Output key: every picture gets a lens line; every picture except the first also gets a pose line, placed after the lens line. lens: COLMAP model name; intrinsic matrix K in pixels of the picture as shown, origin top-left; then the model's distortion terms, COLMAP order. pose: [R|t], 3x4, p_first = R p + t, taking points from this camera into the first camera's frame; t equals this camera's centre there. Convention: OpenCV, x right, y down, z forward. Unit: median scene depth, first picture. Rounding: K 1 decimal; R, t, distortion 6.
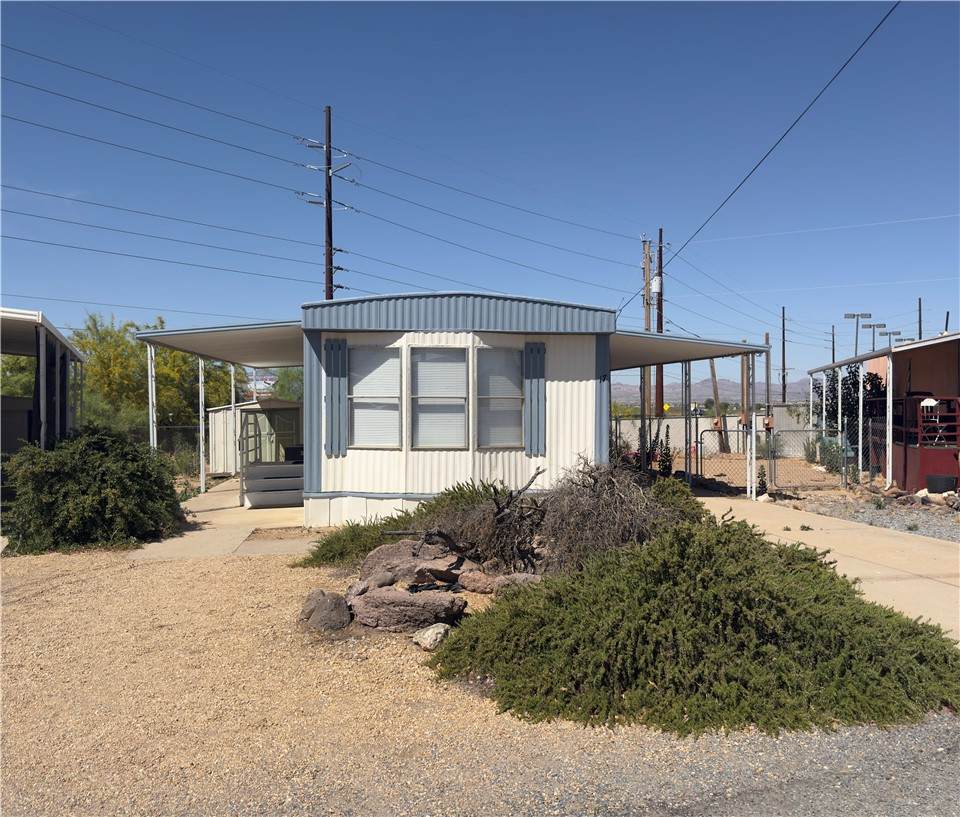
lens RADIAL K [[848.6, 0, 480.0], [0, 848.6, 408.5], [0, 0, 1]] dist [0.170382, -0.326240]
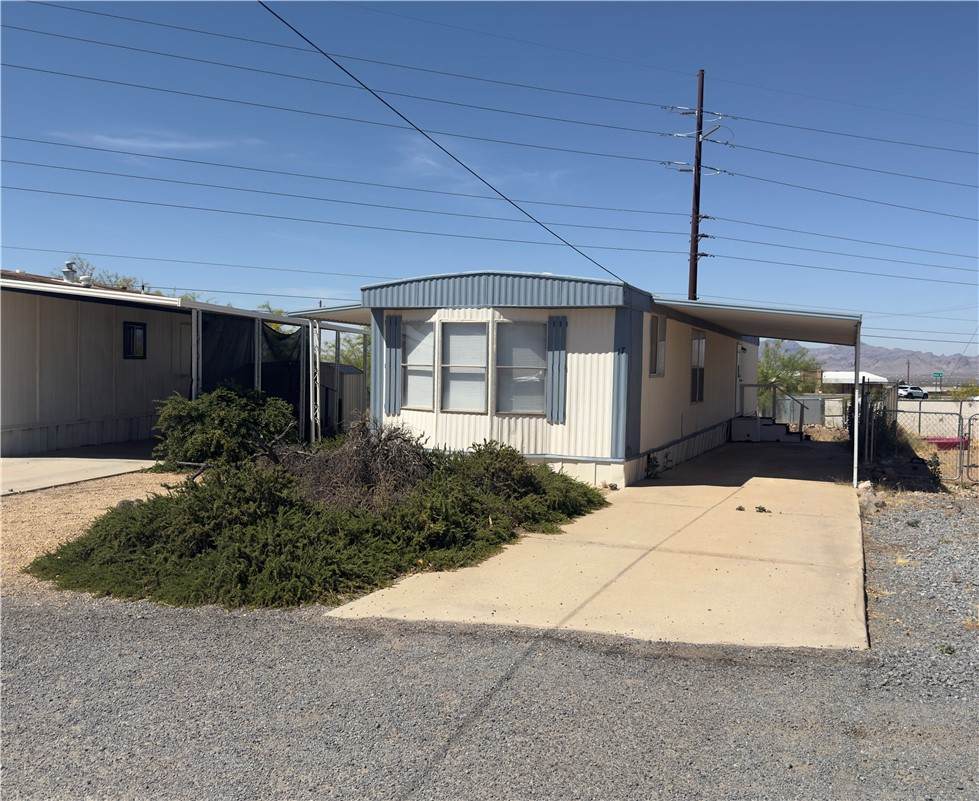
lens RADIAL K [[881.2, 0, 509.1], [0, 881.2, 400.5], [0, 0, 1]] dist [0.189790, -0.426931]
pose [[0.873030, 0.034831, -0.486421, 0.568086], [-0.023714, 0.999298, 0.028994, -0.003556], [0.487089, -0.013778, 0.873243, 0.009227]]
